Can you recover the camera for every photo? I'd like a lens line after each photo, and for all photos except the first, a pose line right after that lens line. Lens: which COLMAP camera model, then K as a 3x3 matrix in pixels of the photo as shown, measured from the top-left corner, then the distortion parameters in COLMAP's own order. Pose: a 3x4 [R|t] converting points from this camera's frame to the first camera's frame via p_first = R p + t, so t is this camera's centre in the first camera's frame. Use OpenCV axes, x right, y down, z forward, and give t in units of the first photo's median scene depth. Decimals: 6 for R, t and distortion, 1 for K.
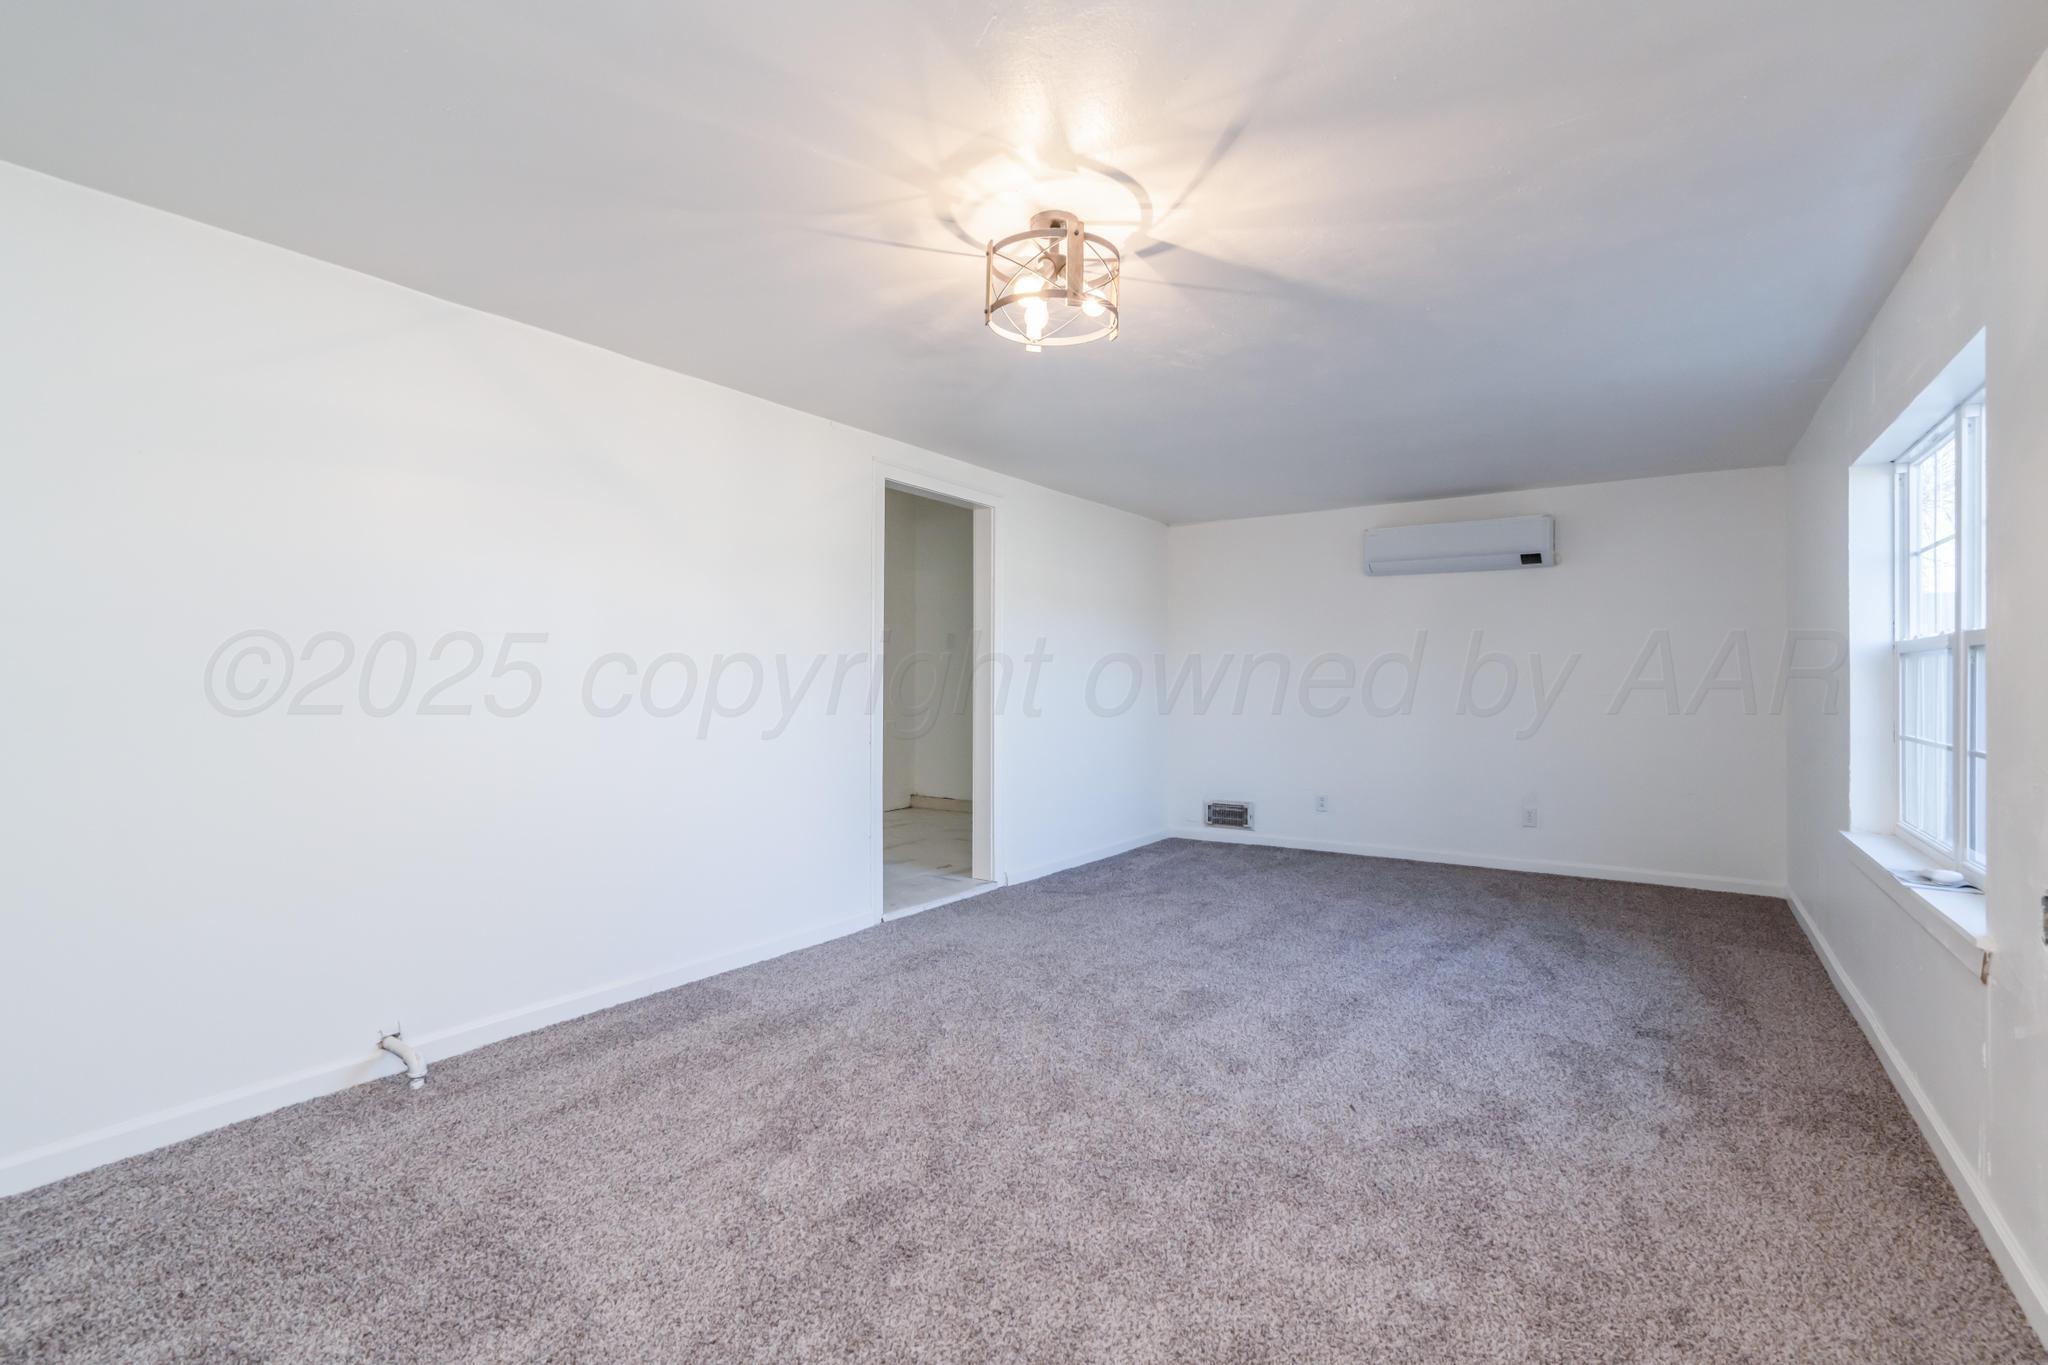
lens RADIAL K [[942.4, 0, 991.7], [0, 942.4, 678.8], [0, 0, 1]] dist [-0.020947, 0.006624]
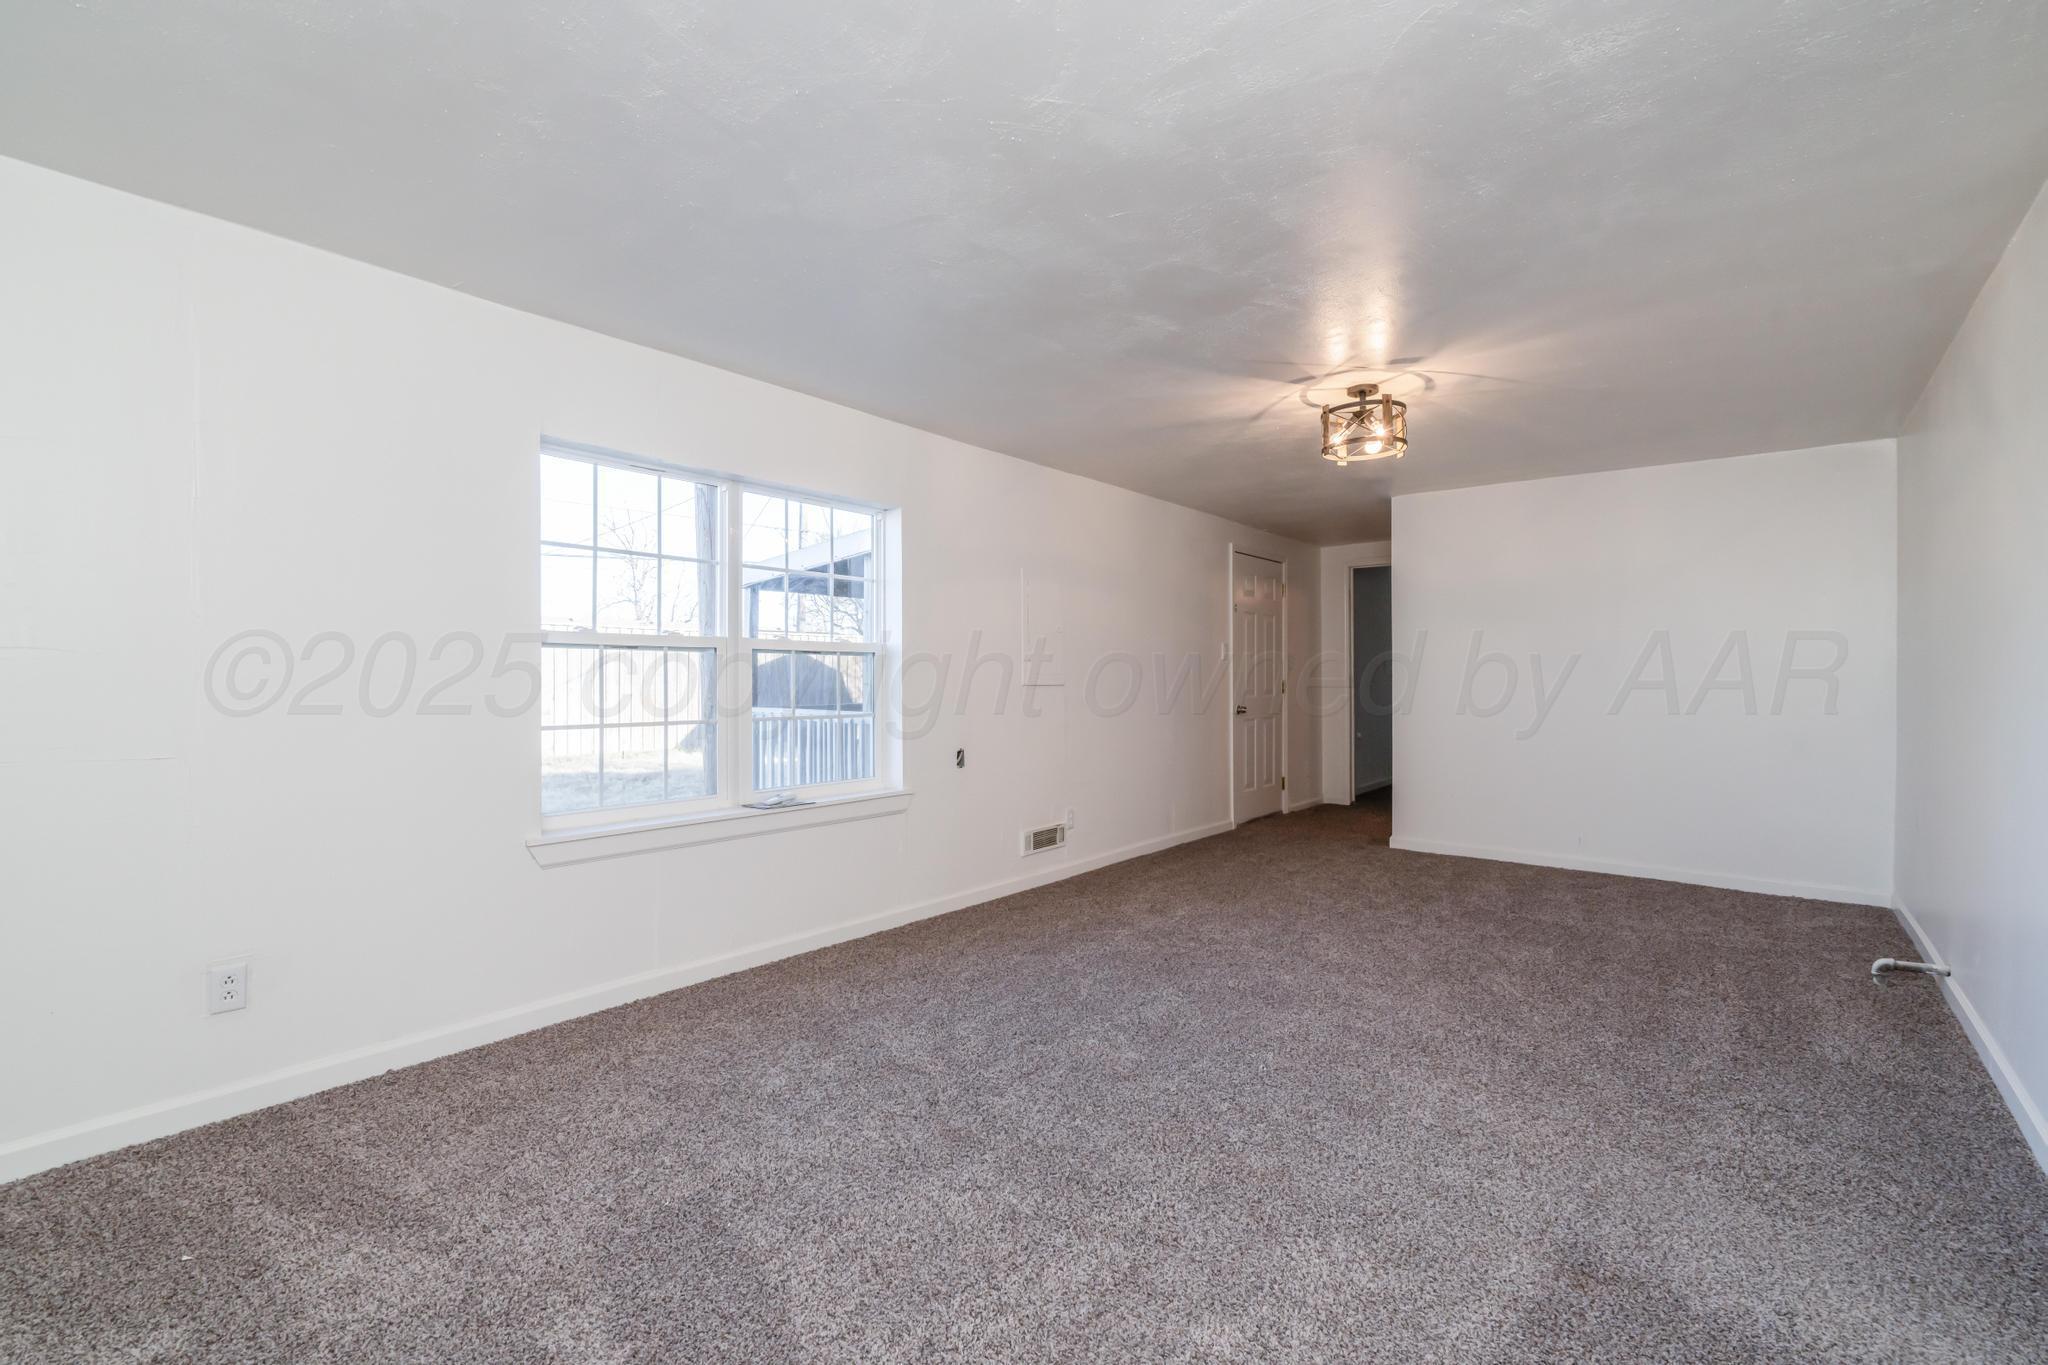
lens RADIAL K [[942.4, 0, 1007.2], [0, 942.4, 684.0], [0, 0, 1]] dist [-0.020947, 0.006624]
pose [[-0.998291, -0.012343, 0.057128, 0.427360], [-0.011293, 0.999762, 0.018668, -0.007400], [-0.057345, 0.017991, -0.998192, 1.962257]]
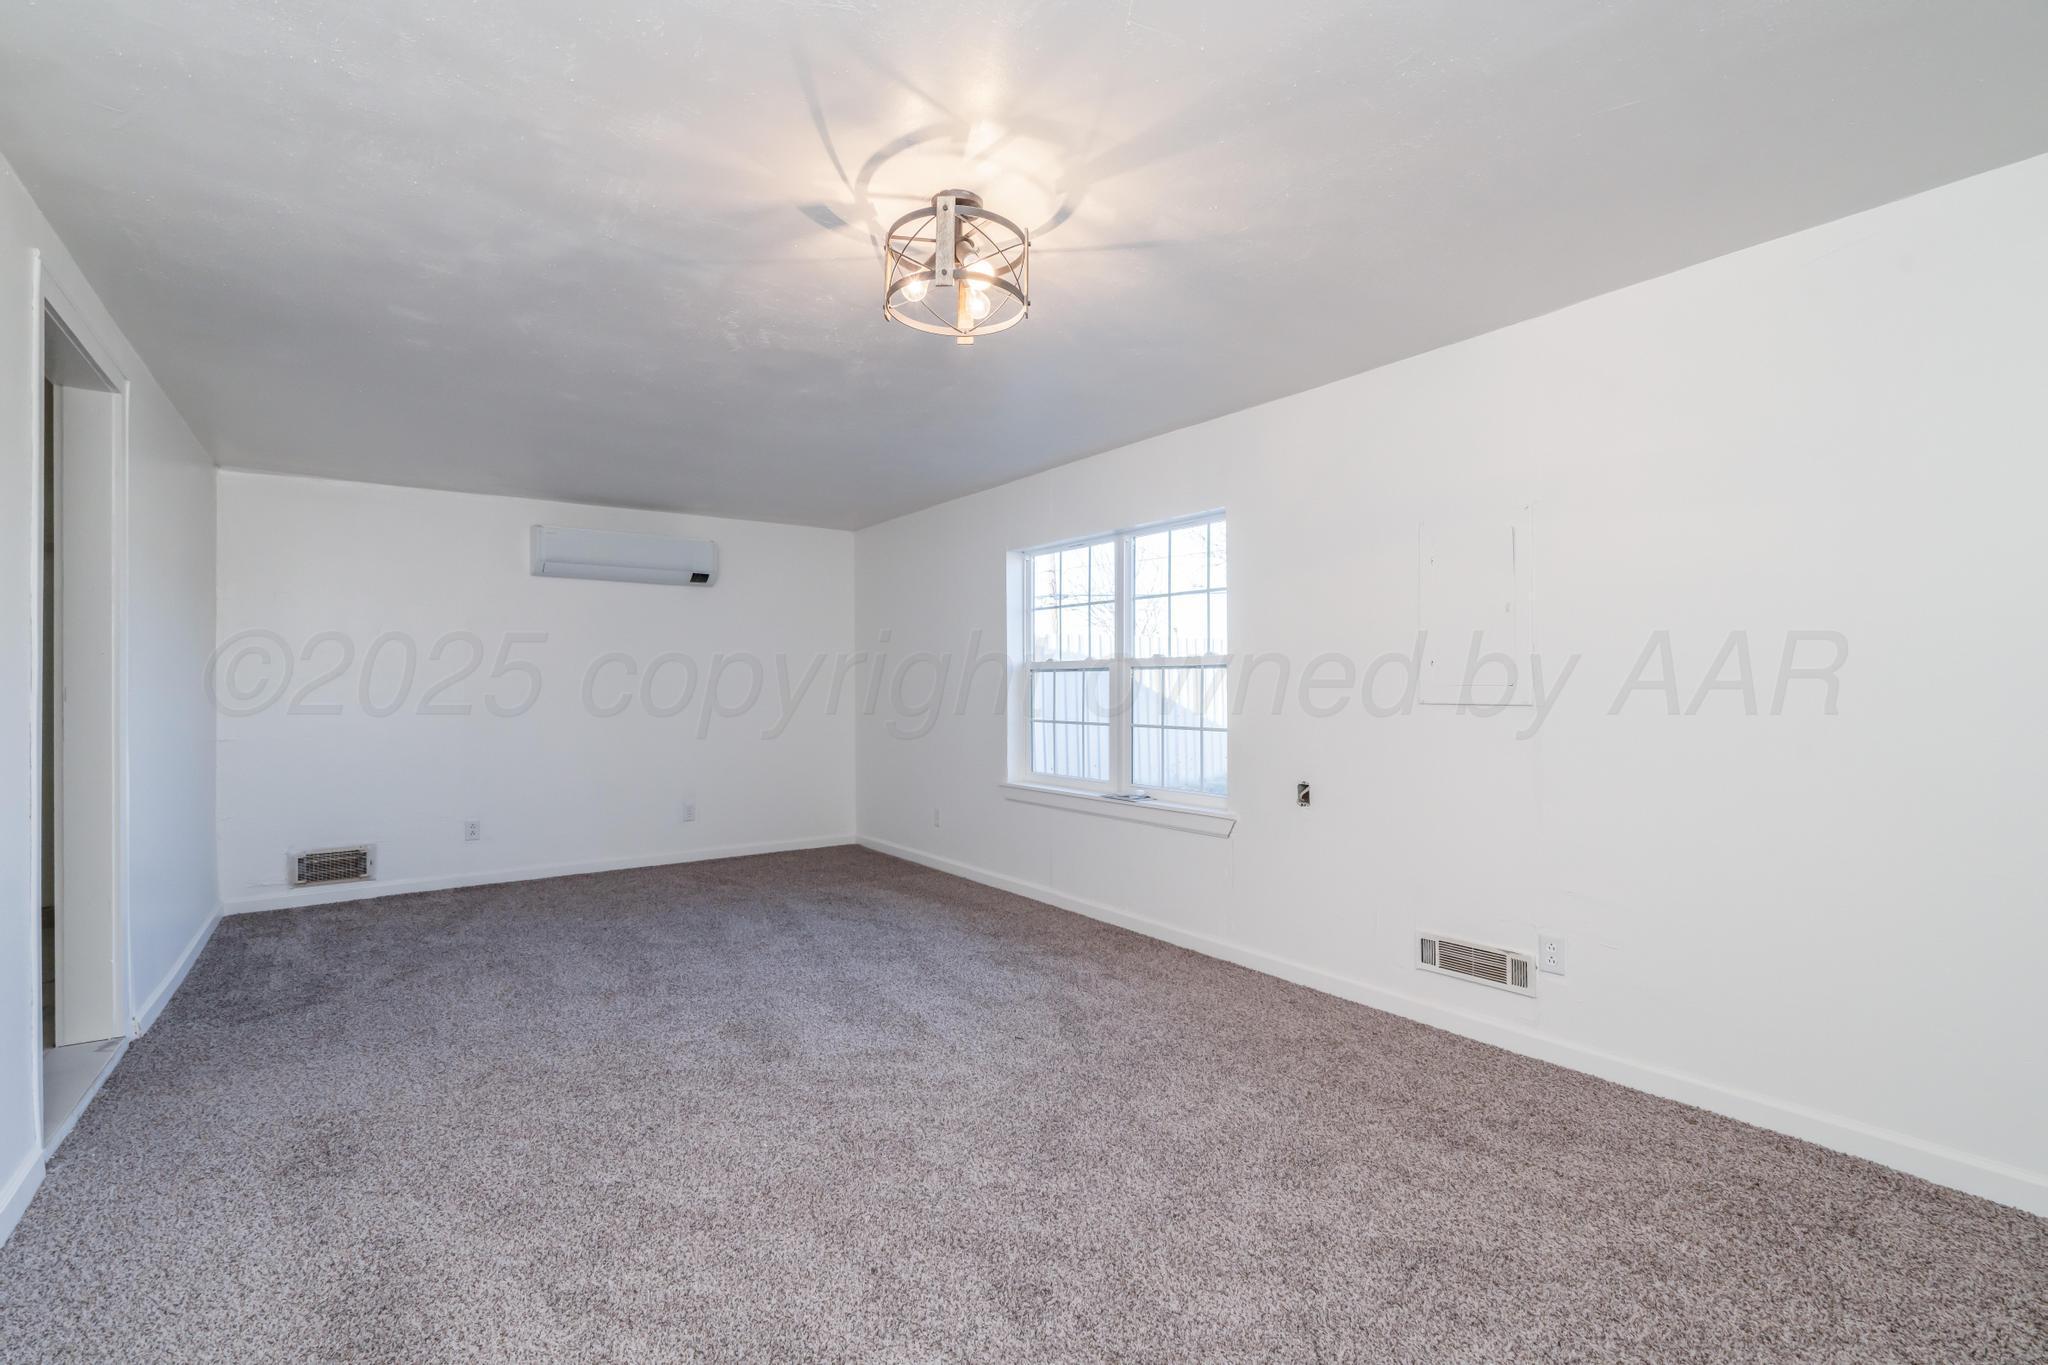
lens RADIAL K [[942.4, 0, 1027.7], [0, 942.4, 677.9], [0, 0, 1]] dist [-0.020947, 0.006624]
pose [[0.317016, 0.006092, 0.948400, -0.604629], [0.005250, 0.999953, -0.008178, 0.002307], [-0.948406, 0.007572, 0.316970, 0.473815]]
